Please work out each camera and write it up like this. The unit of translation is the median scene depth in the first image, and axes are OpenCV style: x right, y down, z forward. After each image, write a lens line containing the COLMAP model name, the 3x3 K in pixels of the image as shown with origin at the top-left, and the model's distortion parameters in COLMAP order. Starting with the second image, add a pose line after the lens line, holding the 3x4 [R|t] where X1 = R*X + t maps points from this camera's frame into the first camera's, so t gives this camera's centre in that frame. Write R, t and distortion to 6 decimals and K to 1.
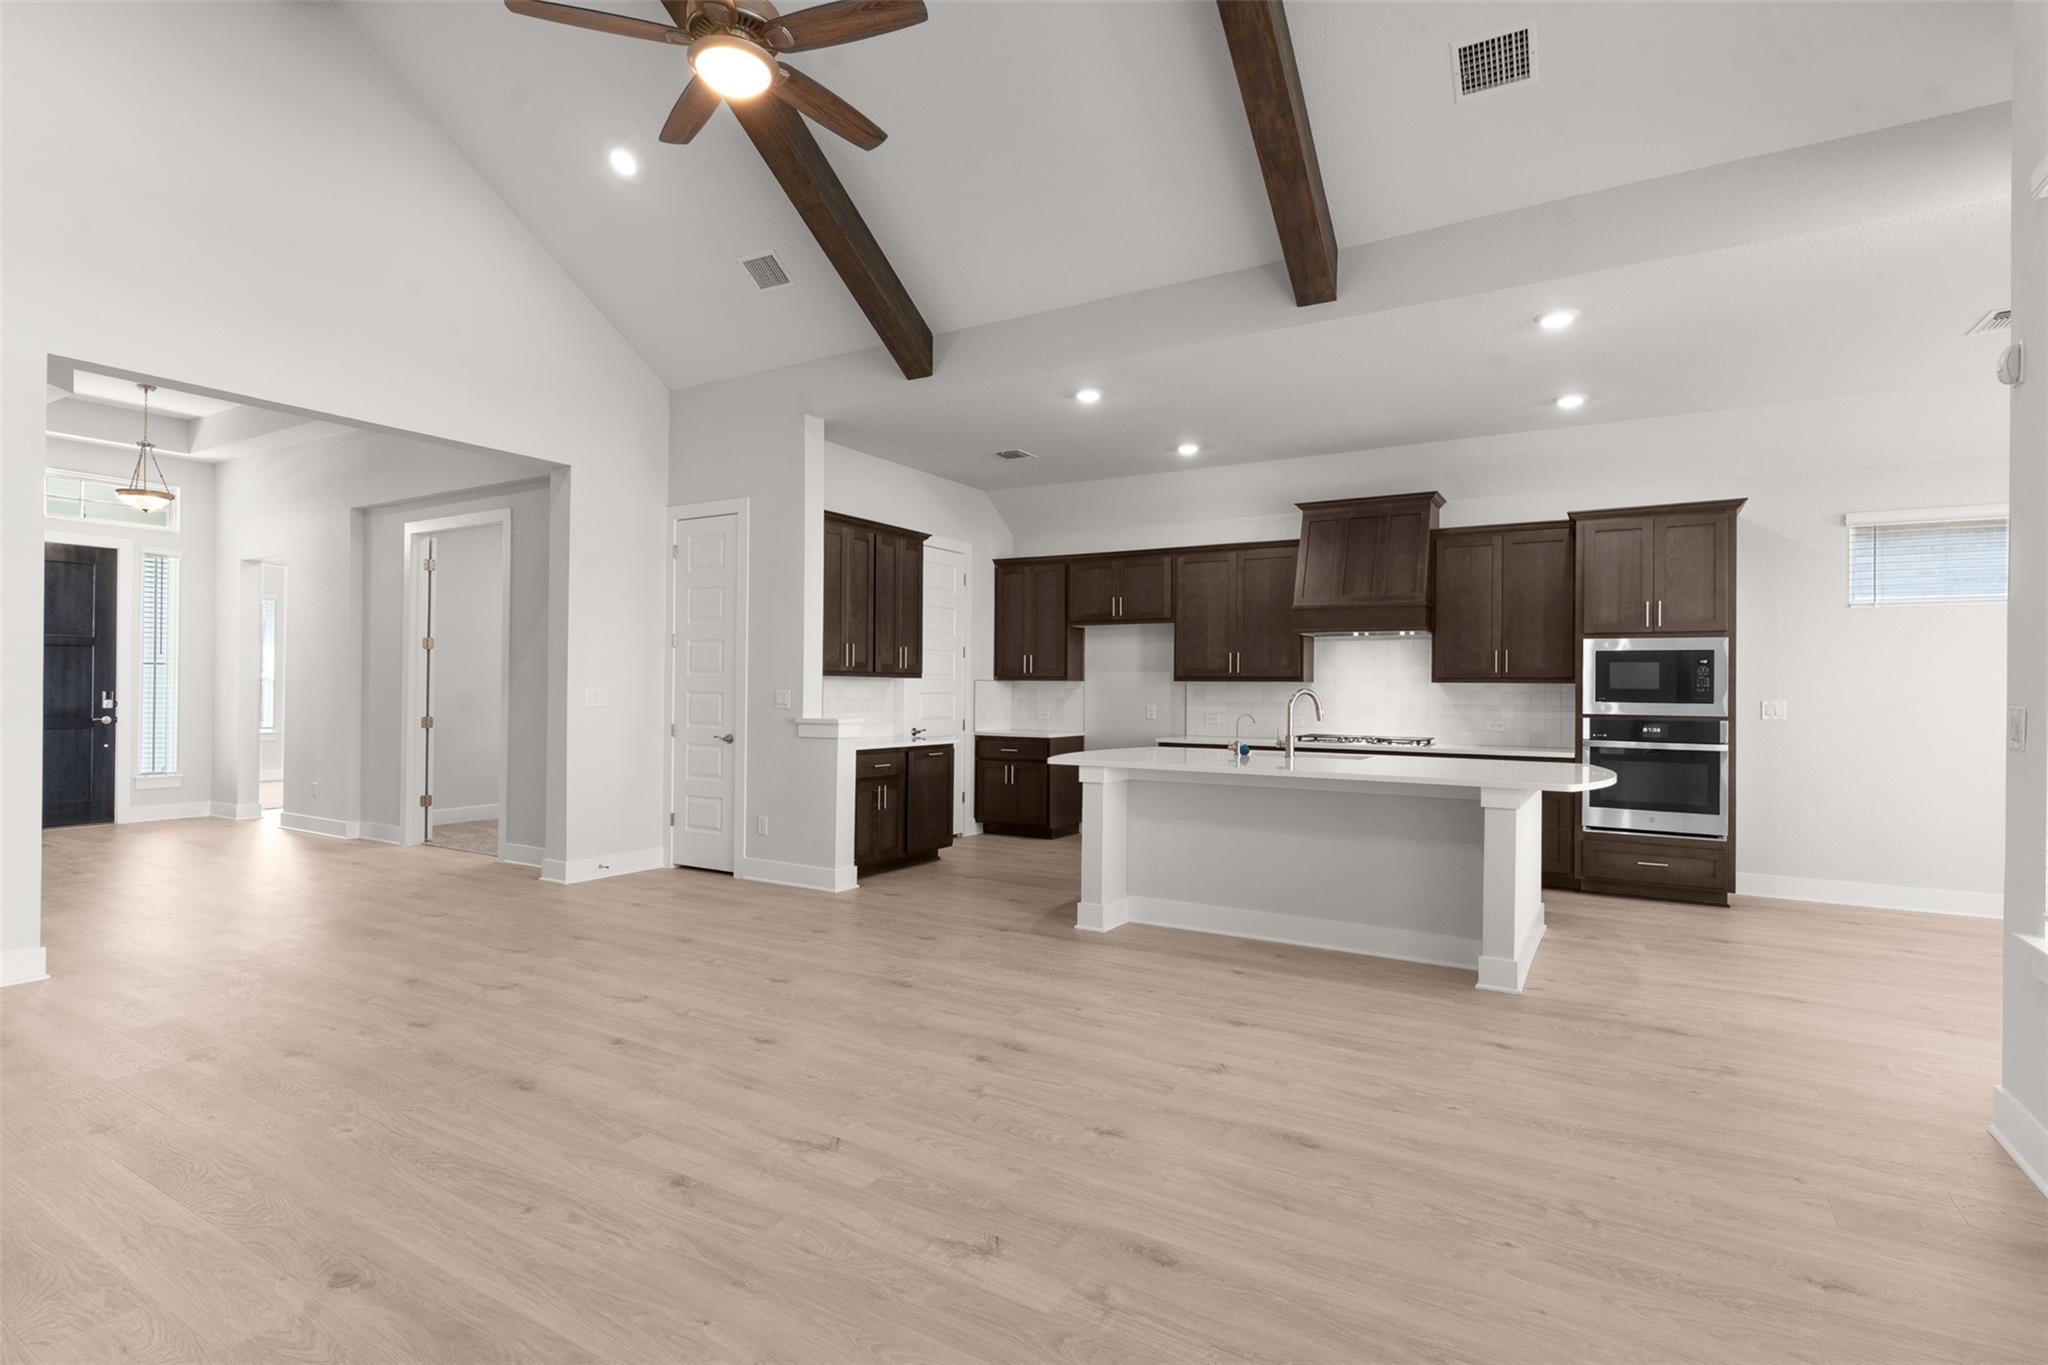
lens RADIAL K [[996.4, 0, 1012.9], [0, 996.4, 691.7], [0, 0, 1]] dist [-0.000824, 0.000240]
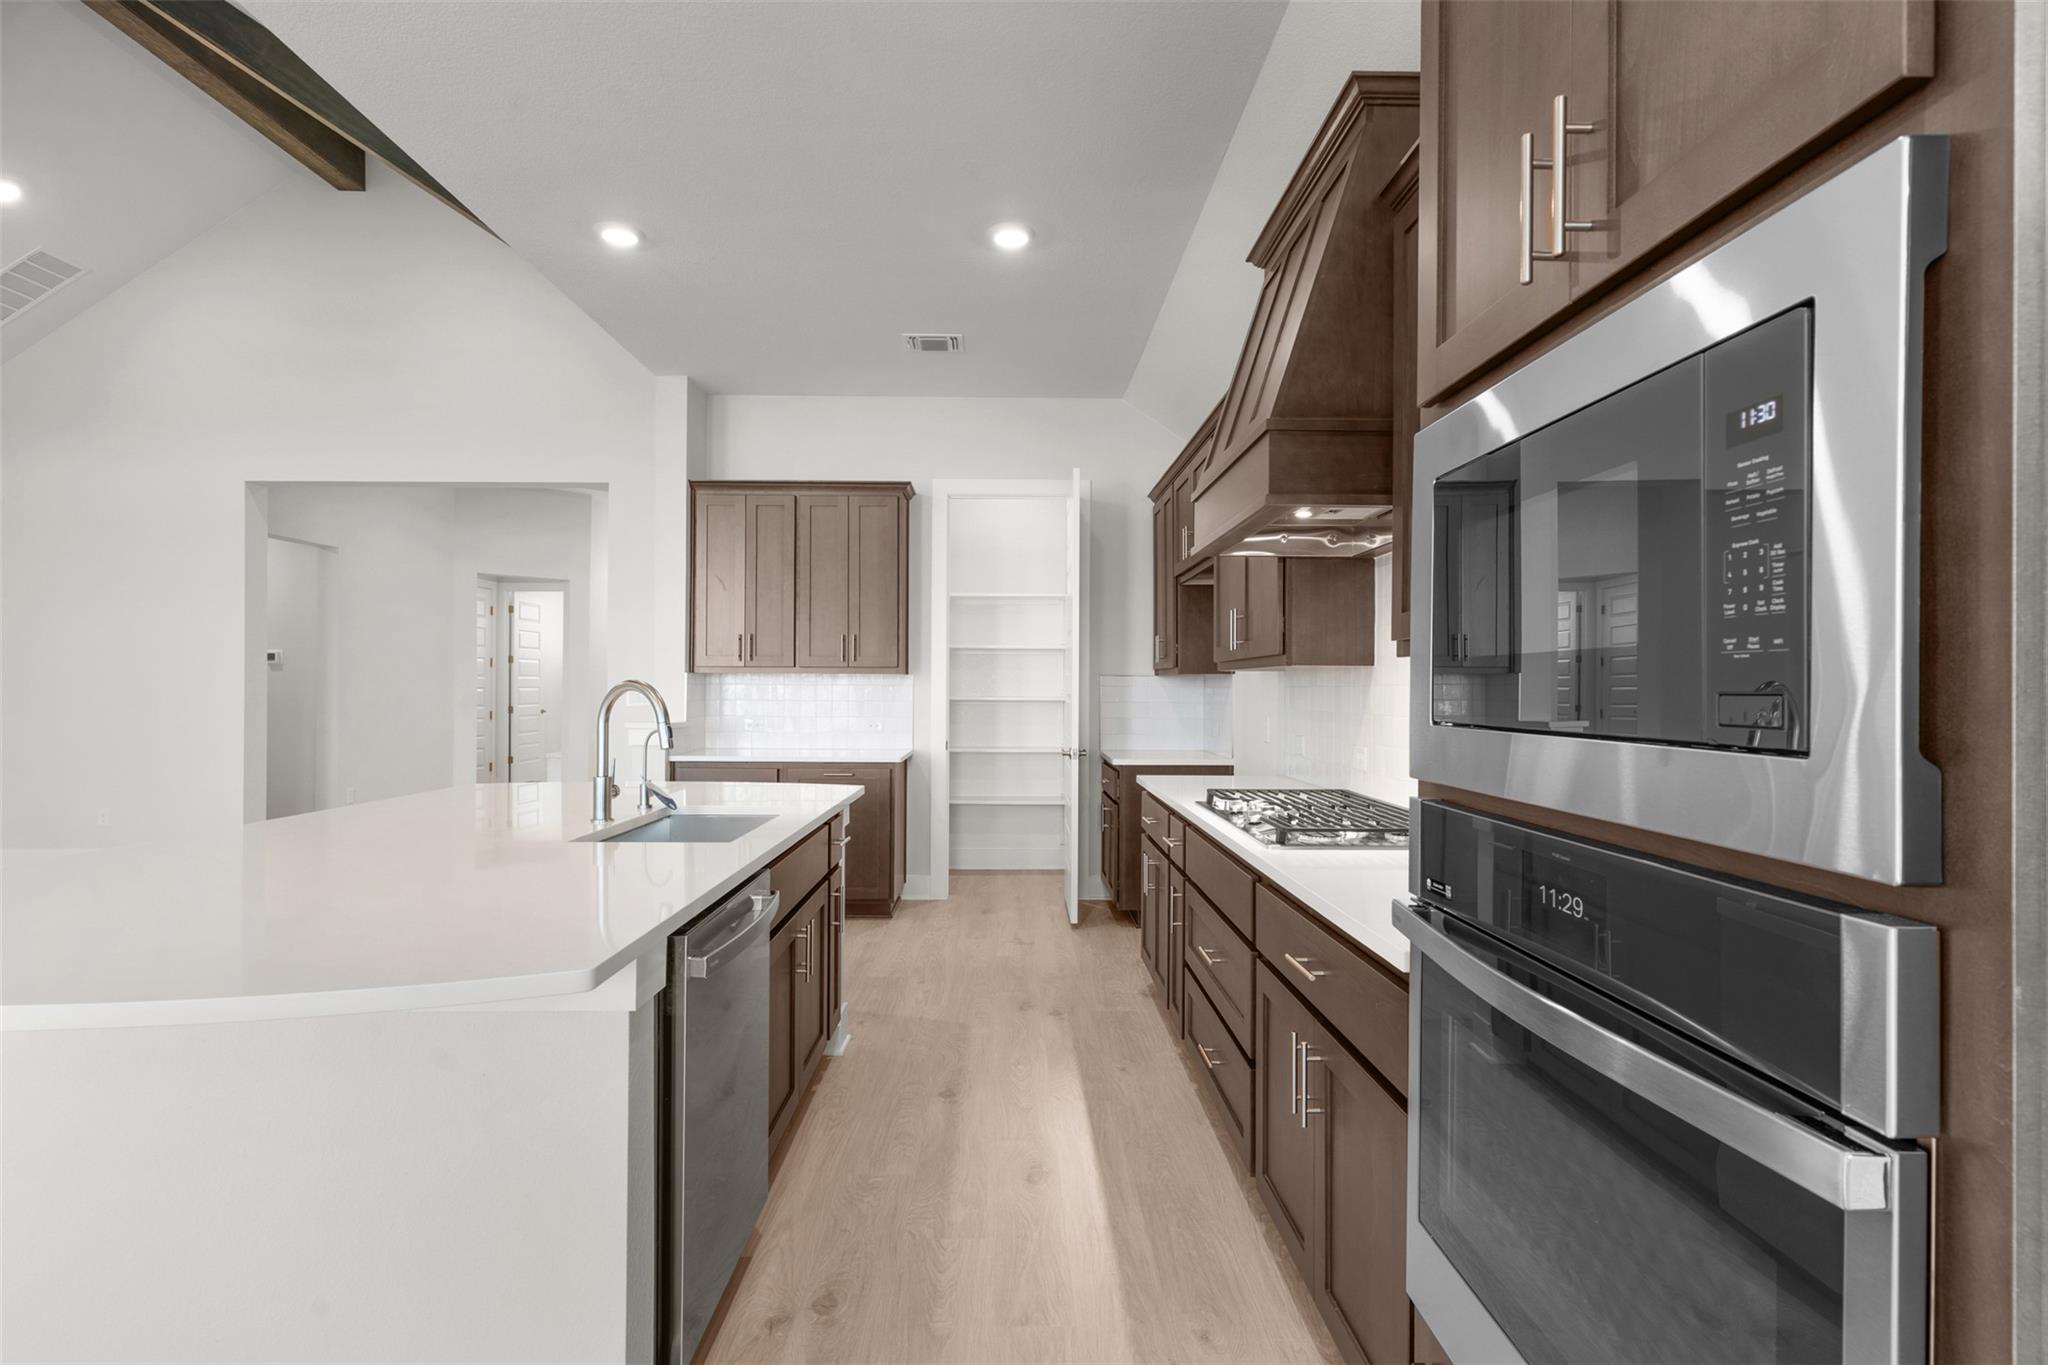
lens RADIAL K [[996.4, 0, 1021.5], [0, 996.4, 671.1], [0, 0, 1]] dist [-0.000824, 0.000240]
pose [[0.538305, -0.021308, -0.842481, 1.140262], [-0.000359, 0.999674, -0.025513, 0.007020], [0.842750, 0.014037, 0.538122, 1.307886]]
